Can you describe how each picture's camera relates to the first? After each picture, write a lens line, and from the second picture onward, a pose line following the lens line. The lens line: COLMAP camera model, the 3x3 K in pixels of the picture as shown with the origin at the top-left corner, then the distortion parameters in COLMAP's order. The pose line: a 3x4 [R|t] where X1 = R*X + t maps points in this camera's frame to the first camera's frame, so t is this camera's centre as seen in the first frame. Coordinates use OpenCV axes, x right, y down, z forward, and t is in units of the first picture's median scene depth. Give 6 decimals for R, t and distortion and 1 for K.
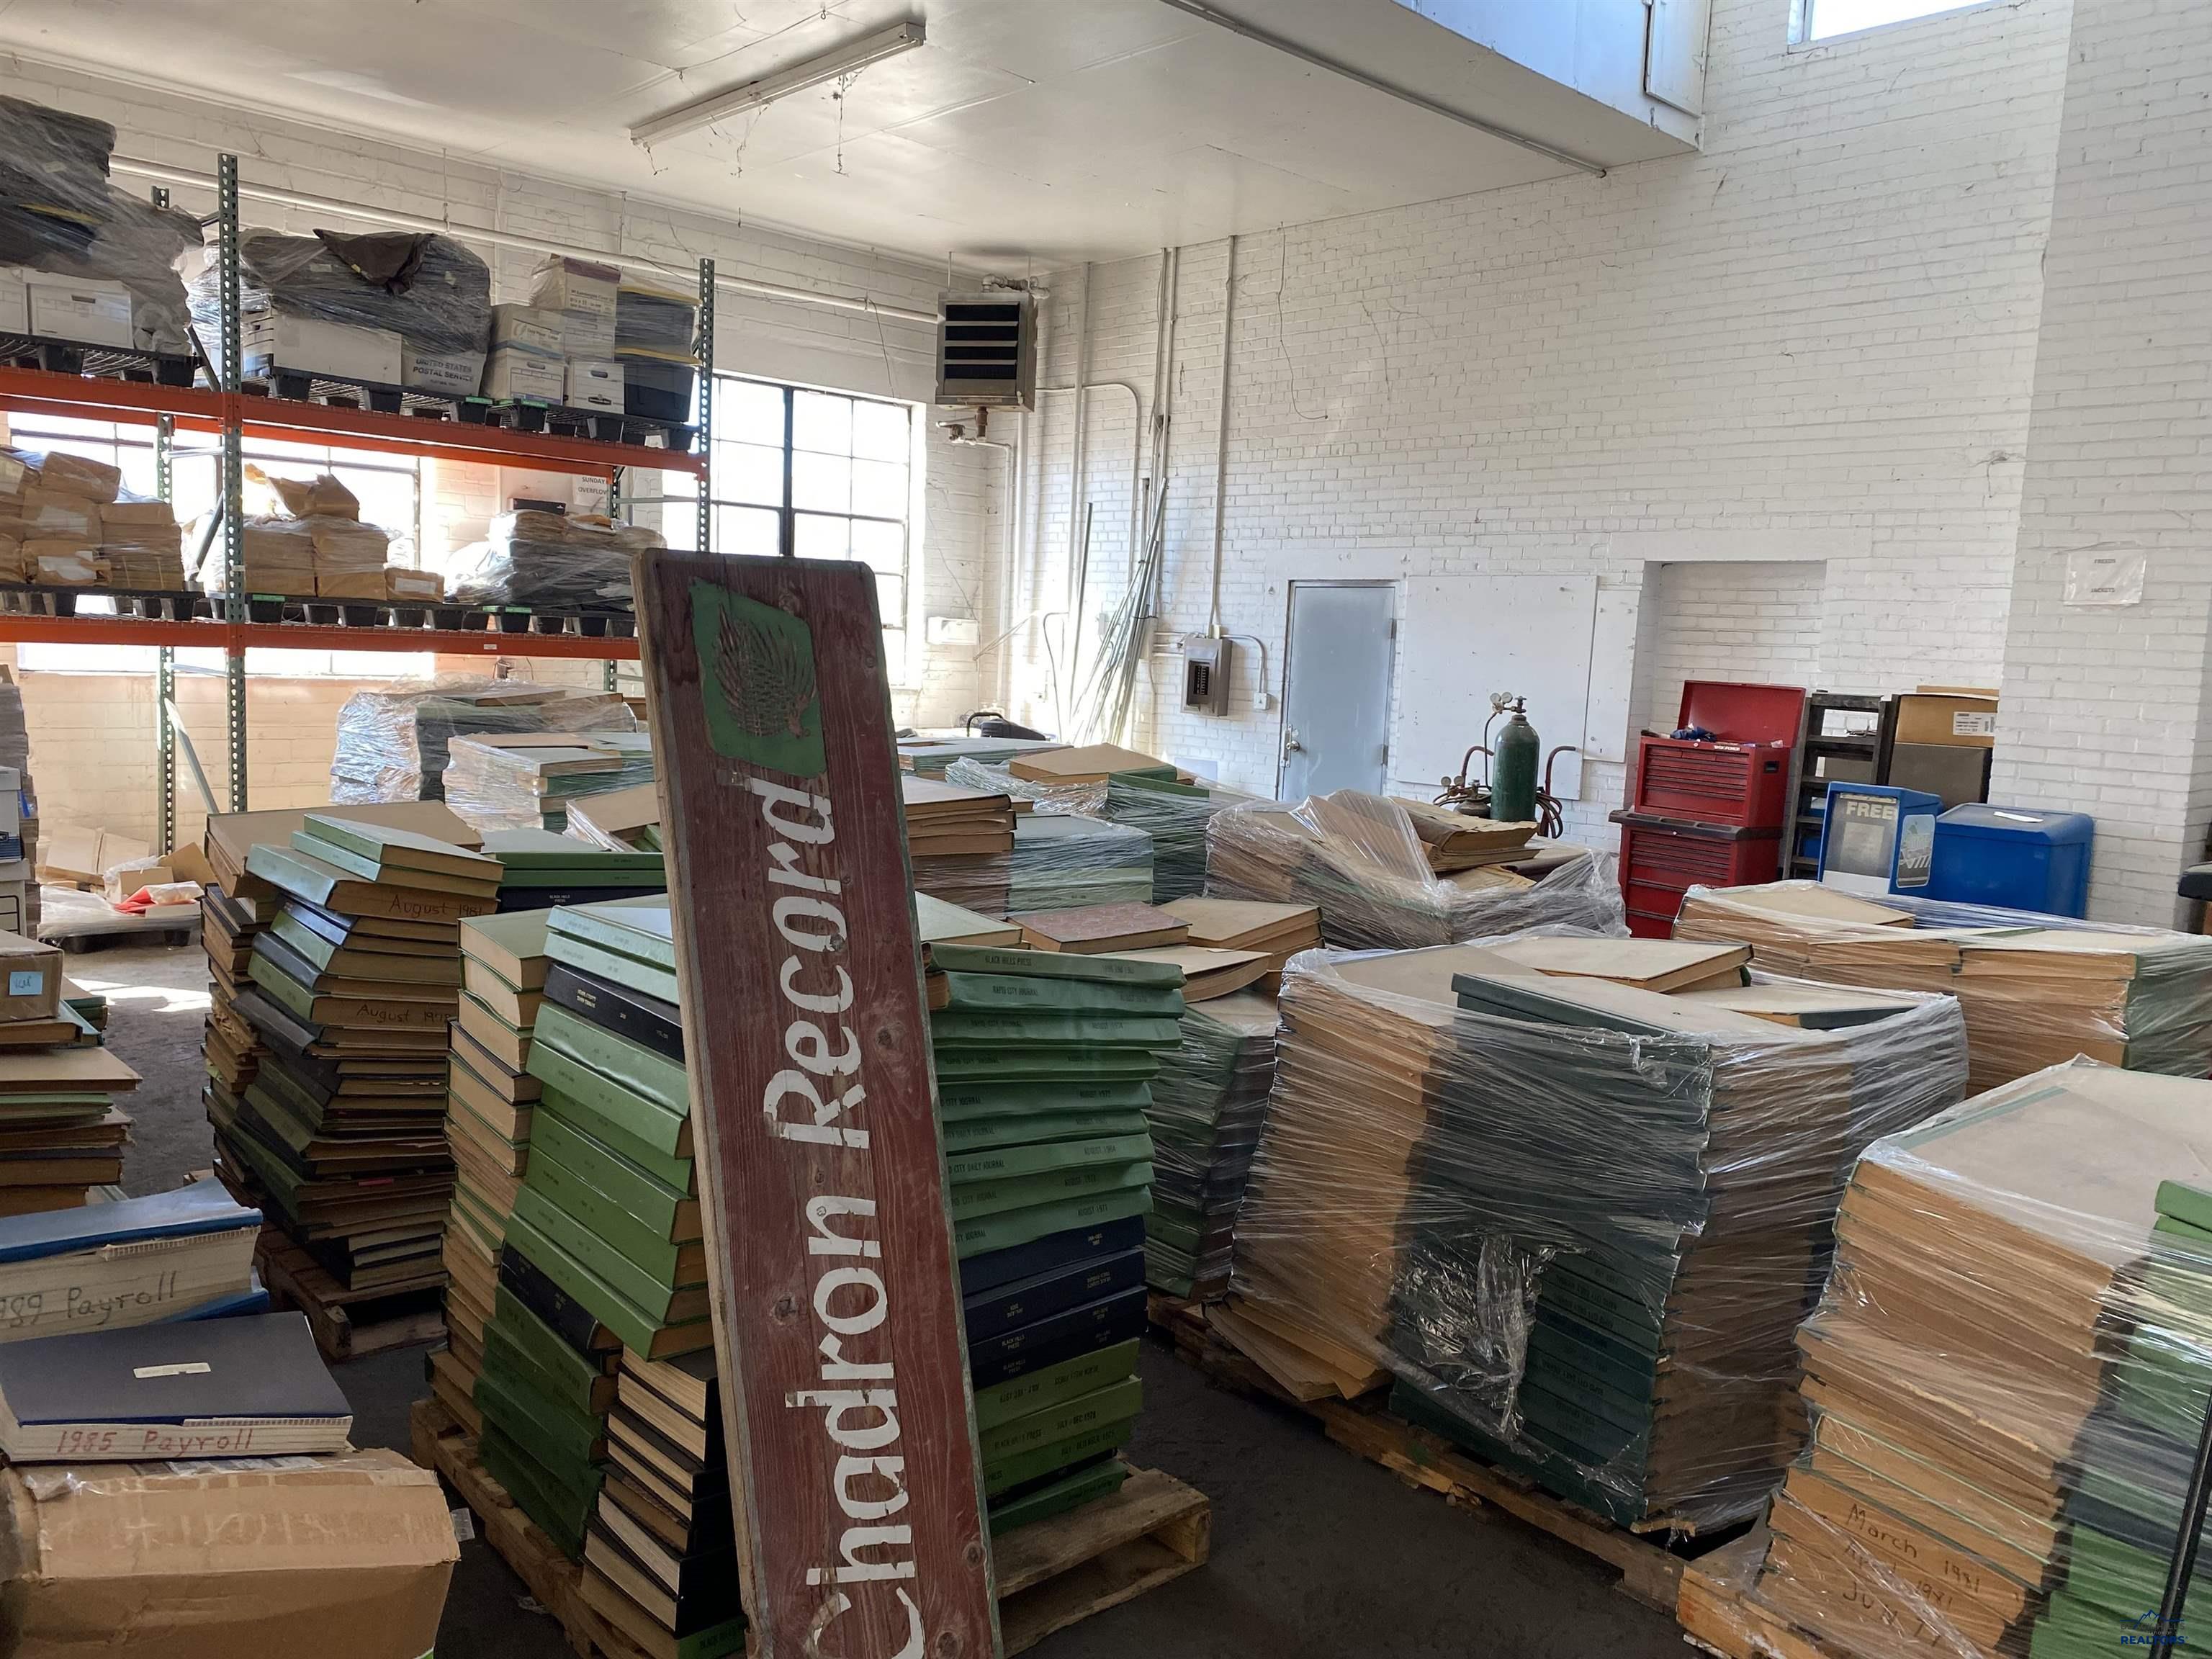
lens RADIAL K [[1697.1, 0, 1096.9], [0, 1697.1, 839.2], [0, 0, 1]] dist [0.025651, -0.021840]
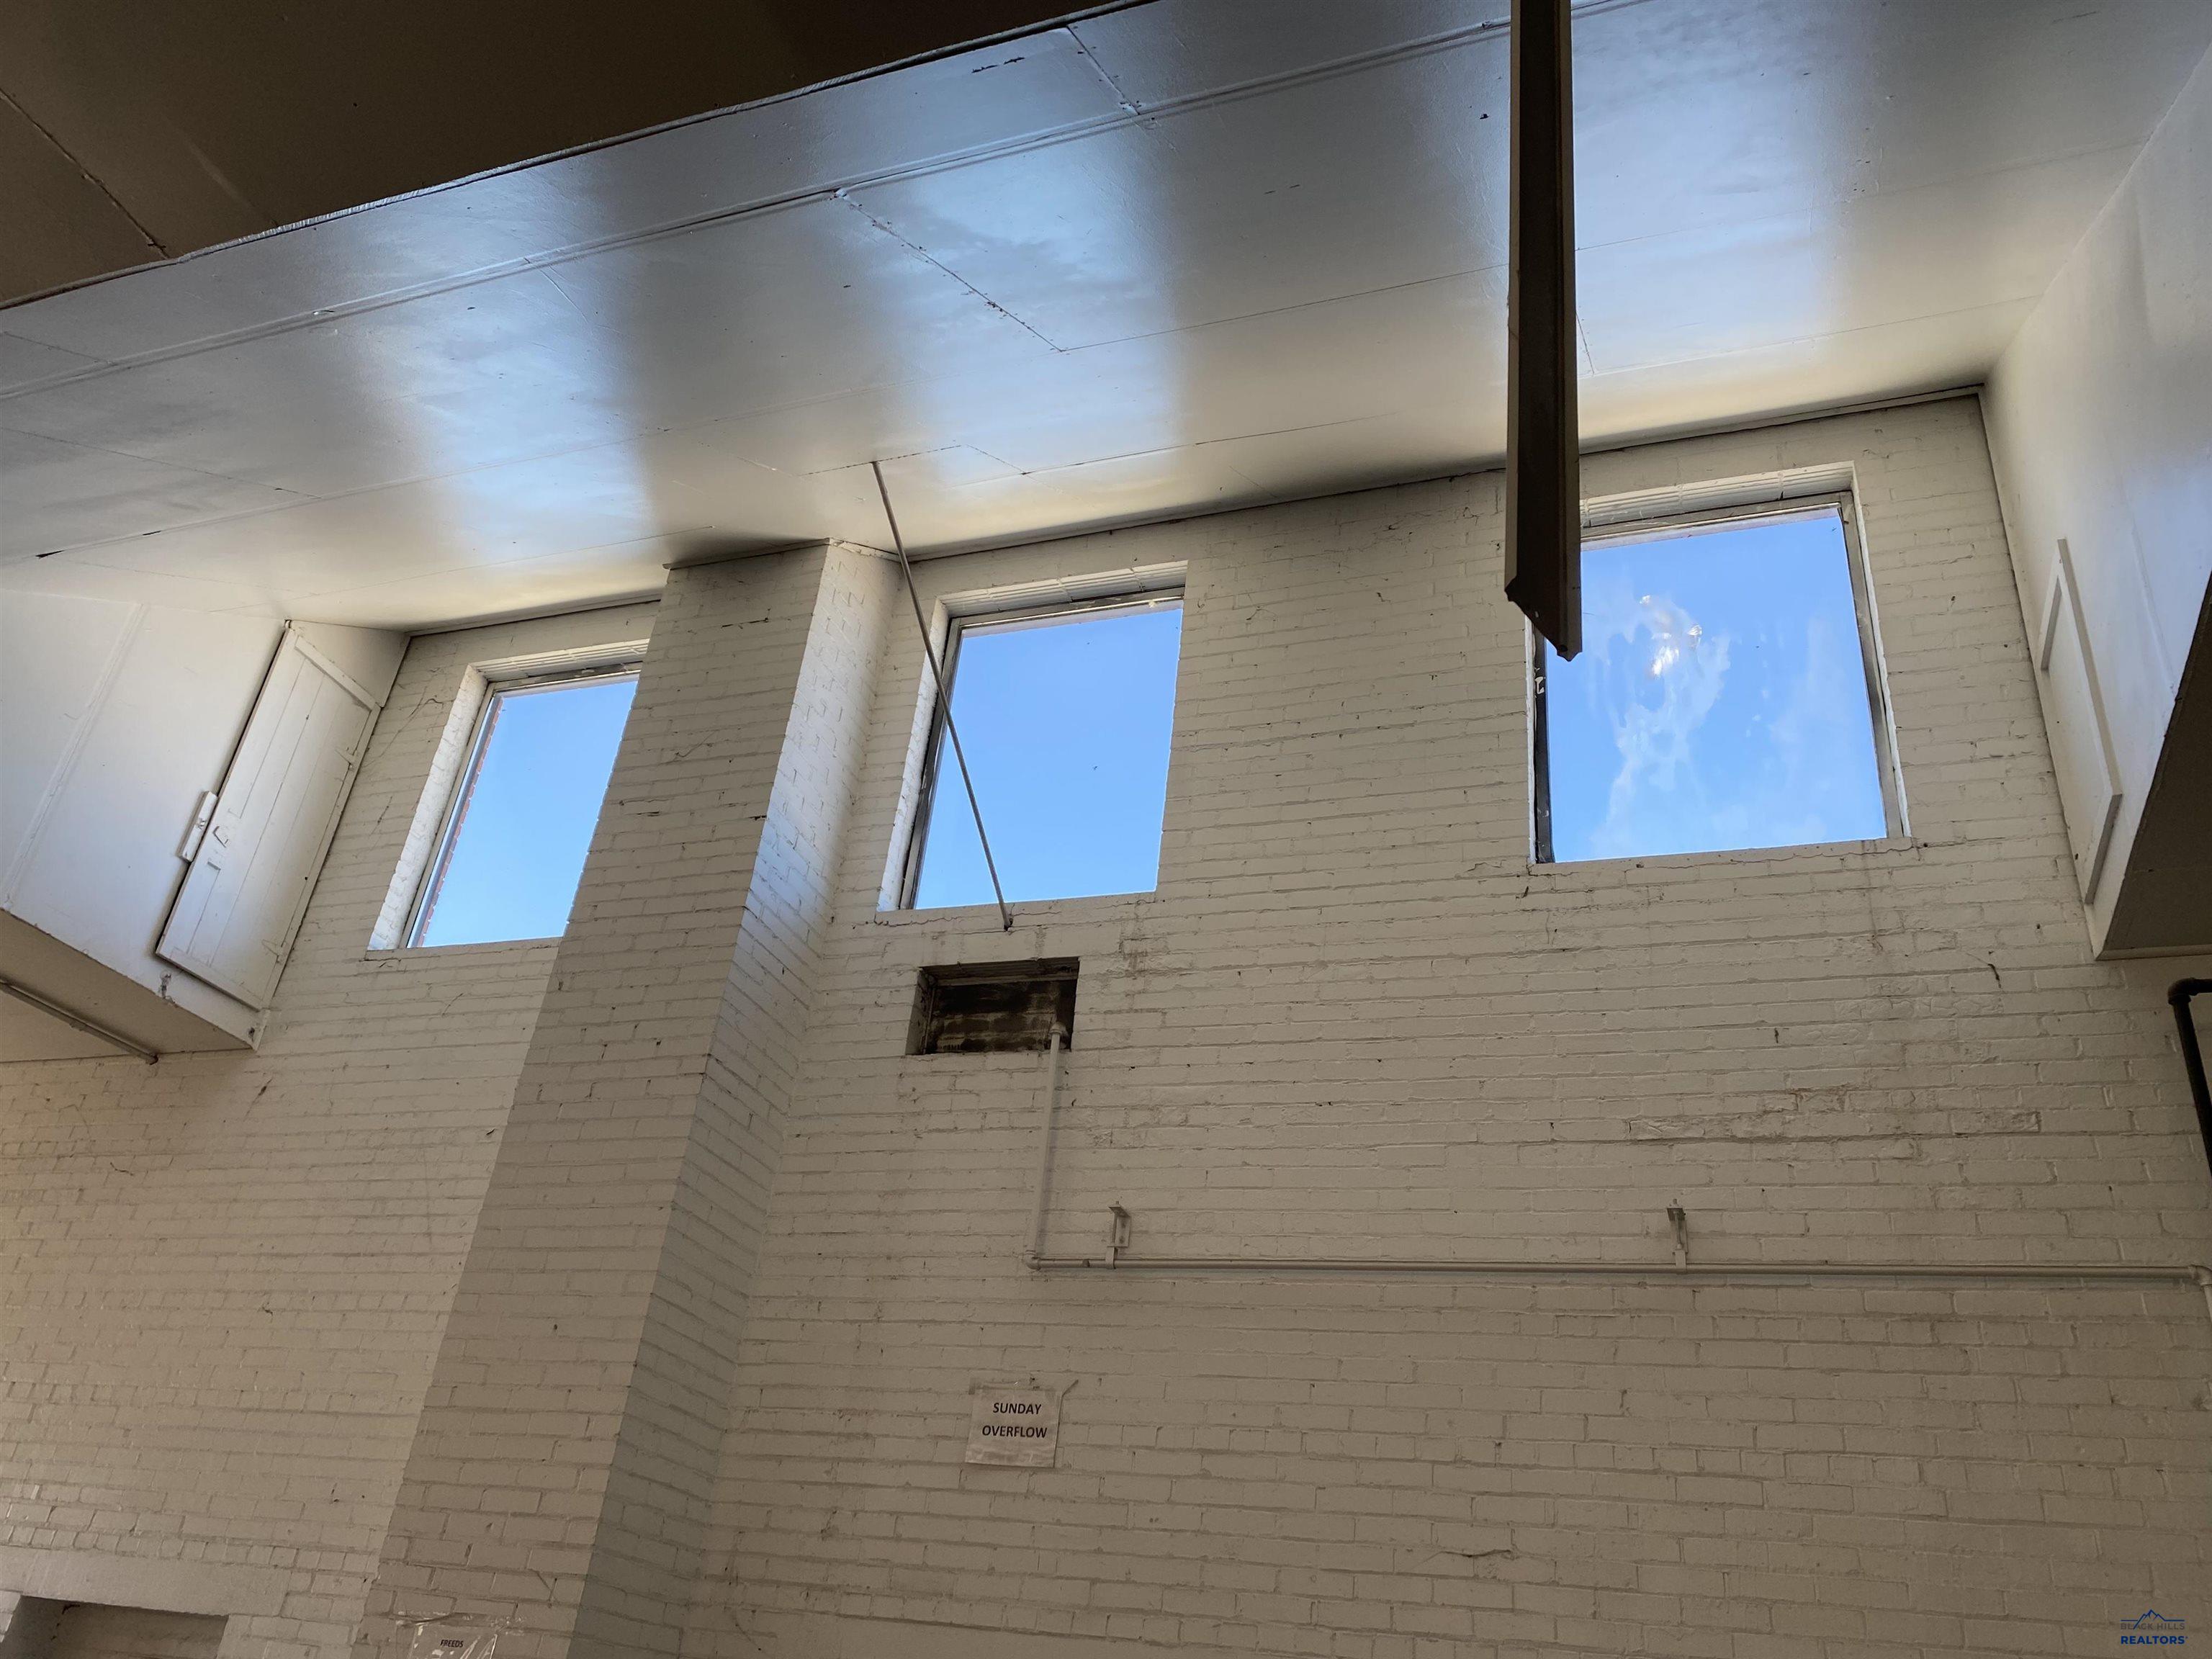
lens RADIAL K [[1697.1, 0, 1096.9], [0, 1697.1, 839.2], [0, 0, 1]] dist [0.025651, -0.021840]
pose [[0.882287, 0.276470, 0.380965, 0.389397], [-0.012834, 0.823165, -0.567657, -0.036662], [-0.470537, 0.495947, 0.729816, 0.189005]]
